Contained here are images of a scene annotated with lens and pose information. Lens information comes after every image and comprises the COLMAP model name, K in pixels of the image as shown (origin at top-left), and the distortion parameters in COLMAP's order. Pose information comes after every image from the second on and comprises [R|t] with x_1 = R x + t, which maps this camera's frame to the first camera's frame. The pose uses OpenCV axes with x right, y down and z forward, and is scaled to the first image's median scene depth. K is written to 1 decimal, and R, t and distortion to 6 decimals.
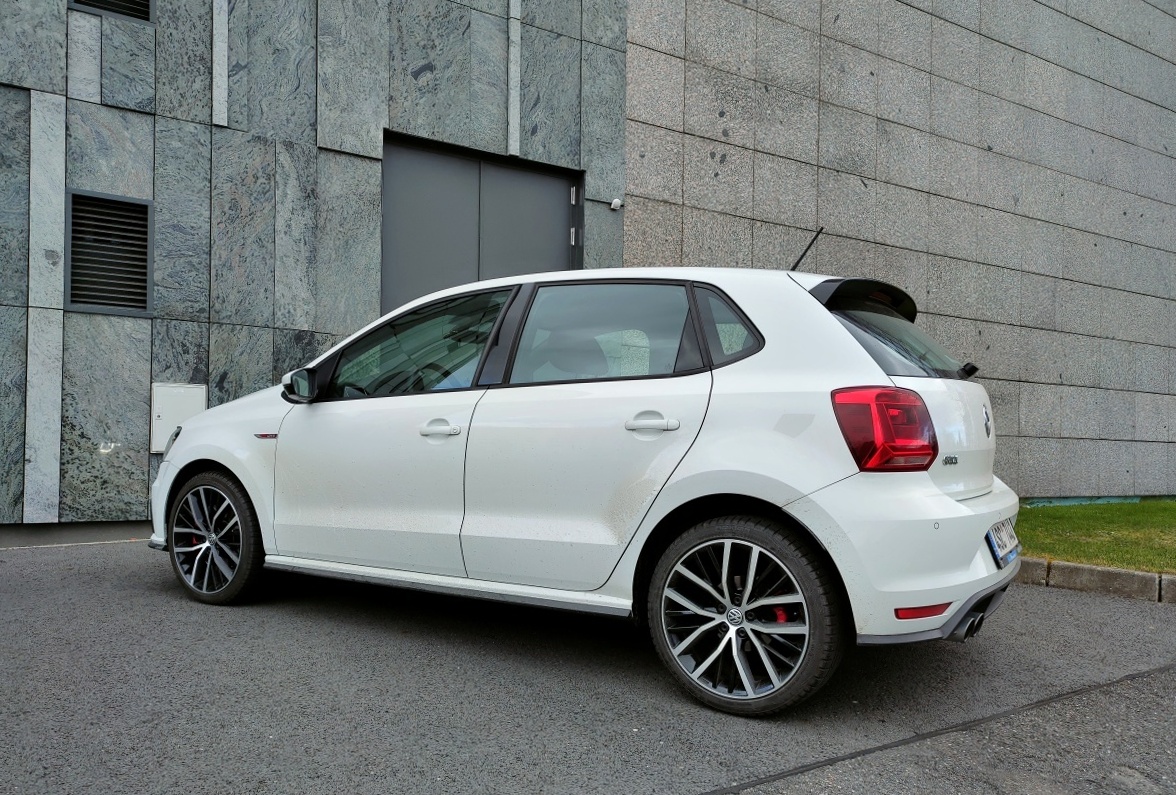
lens RADIAL K [[992.2, 0, 605.5], [0, 992.2, 416.9], [0, 0, 1]] dist [0.080919, -0.070231]
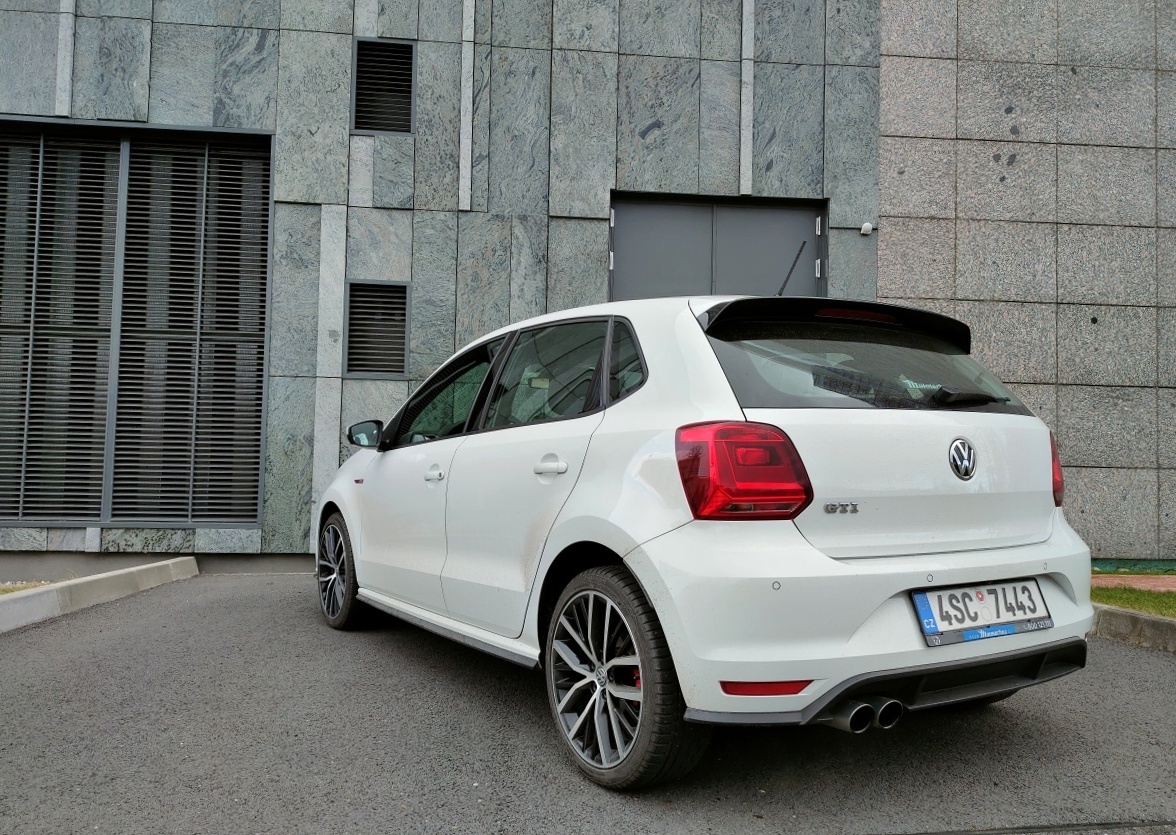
lens RADIAL K [[986.9, 0, 576.9], [0, 986.9, 408.1], [0, 0, 1]] dist [0.067481, -0.054373]
pose [[0.875264, -0.040196, -0.481972, 0.289864], [0.014550, 0.998278, -0.056832, 0.002470], [0.483426, 0.042730, 0.874342, 0.090900]]
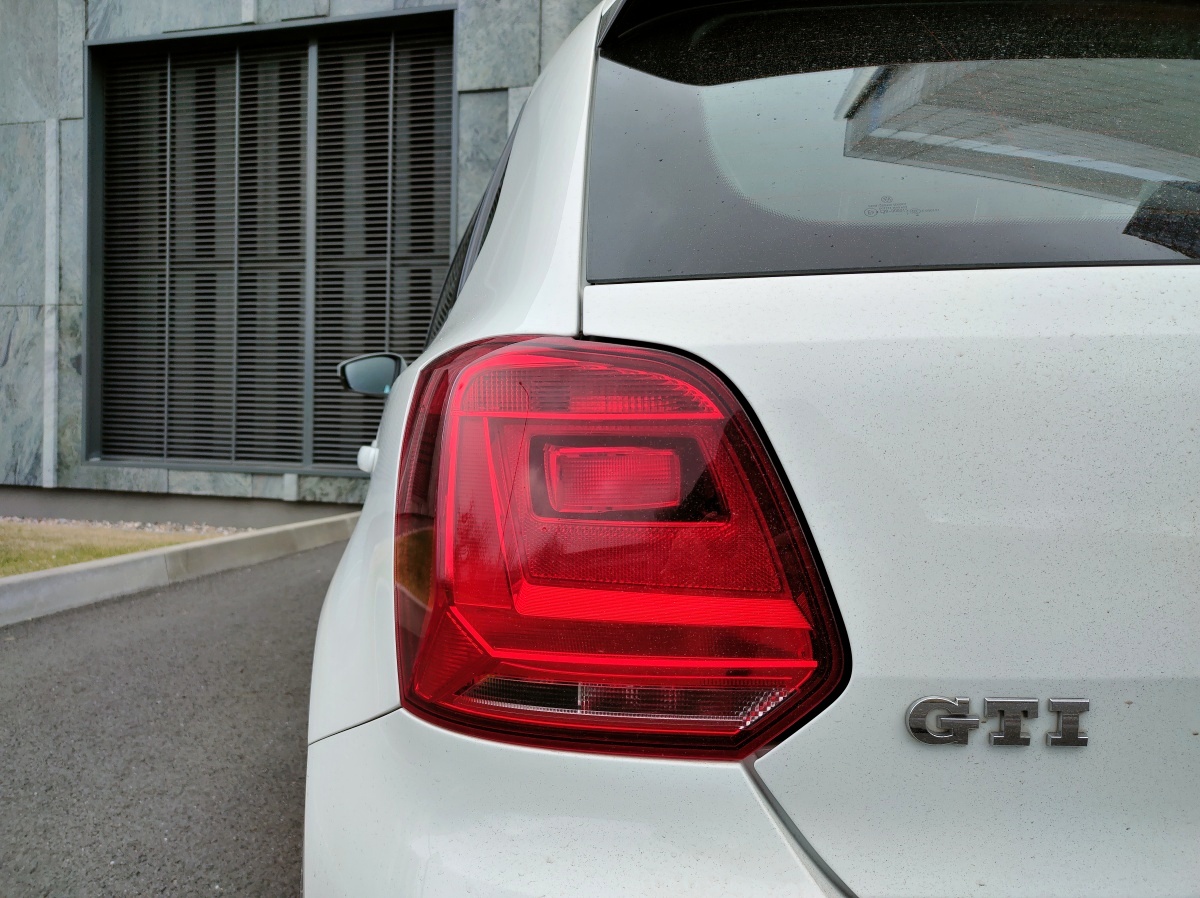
lens RADIAL K [[941.1, 0, 587.1], [0, 941.1, 442.1], [0, 0, 1]] dist [0.041342, -0.033374]
pose [[0.636515, 0.023713, -0.770900, 0.225156], [0.017758, 0.998812, 0.045386, -0.009219], [0.771060, -0.042578, 0.635337, 0.441066]]
